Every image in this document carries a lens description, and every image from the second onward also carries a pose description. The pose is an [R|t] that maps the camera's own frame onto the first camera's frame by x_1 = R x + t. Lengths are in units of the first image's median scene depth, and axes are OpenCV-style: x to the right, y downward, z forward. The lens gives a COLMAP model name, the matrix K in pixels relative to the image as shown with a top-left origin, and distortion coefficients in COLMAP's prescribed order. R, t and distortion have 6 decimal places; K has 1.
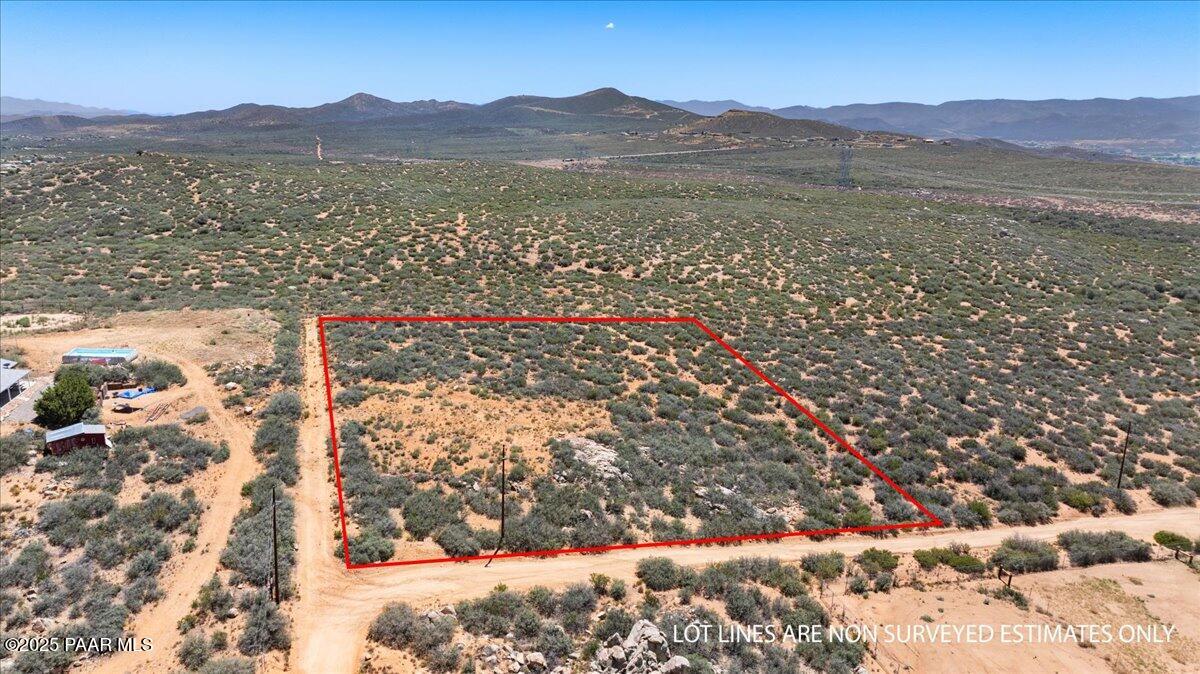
lens RADIAL K [[841.5, 0, 598.2], [0, 841.5, 334.7], [0, 0, 1]] dist [-0.050615, 0.051386]
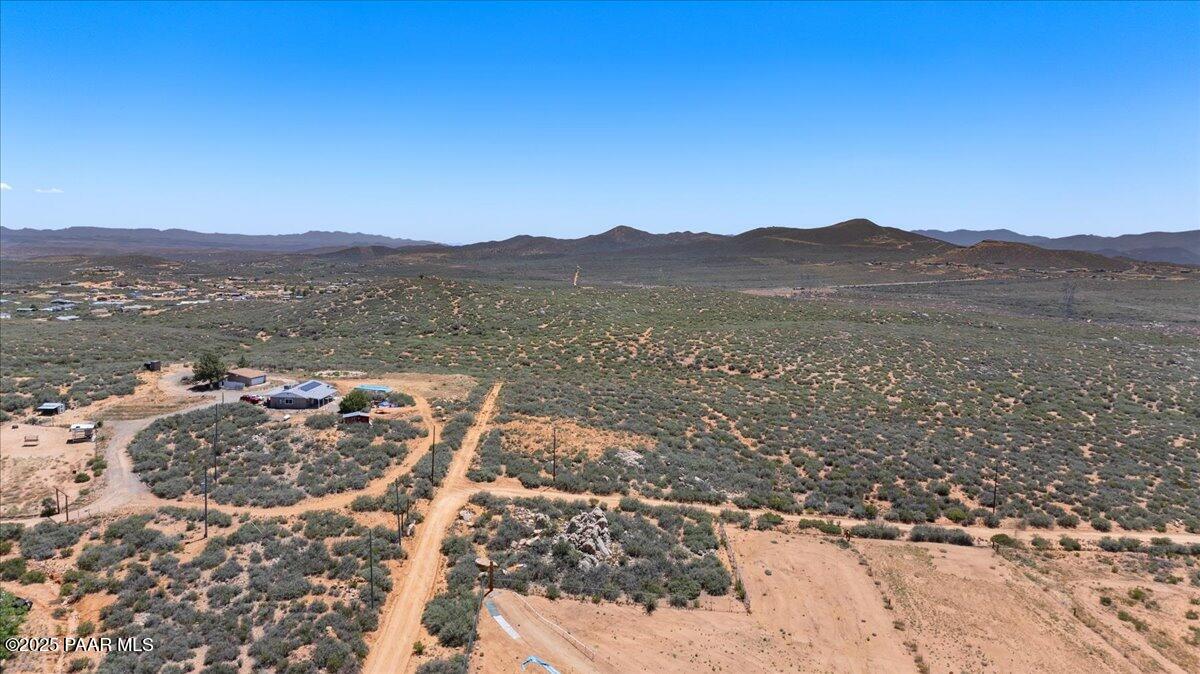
lens RADIAL K [[841.5, 0, 598.2], [0, 841.5, 334.7], [0, 0, 1]] dist [-0.050615, 0.051386]
pose [[0.955690, 0.027453, -0.293093, 0.283974], [-0.071022, 0.987733, -0.139064, 0.096519], [0.285680, 0.153718, 0.945916, -0.425818]]
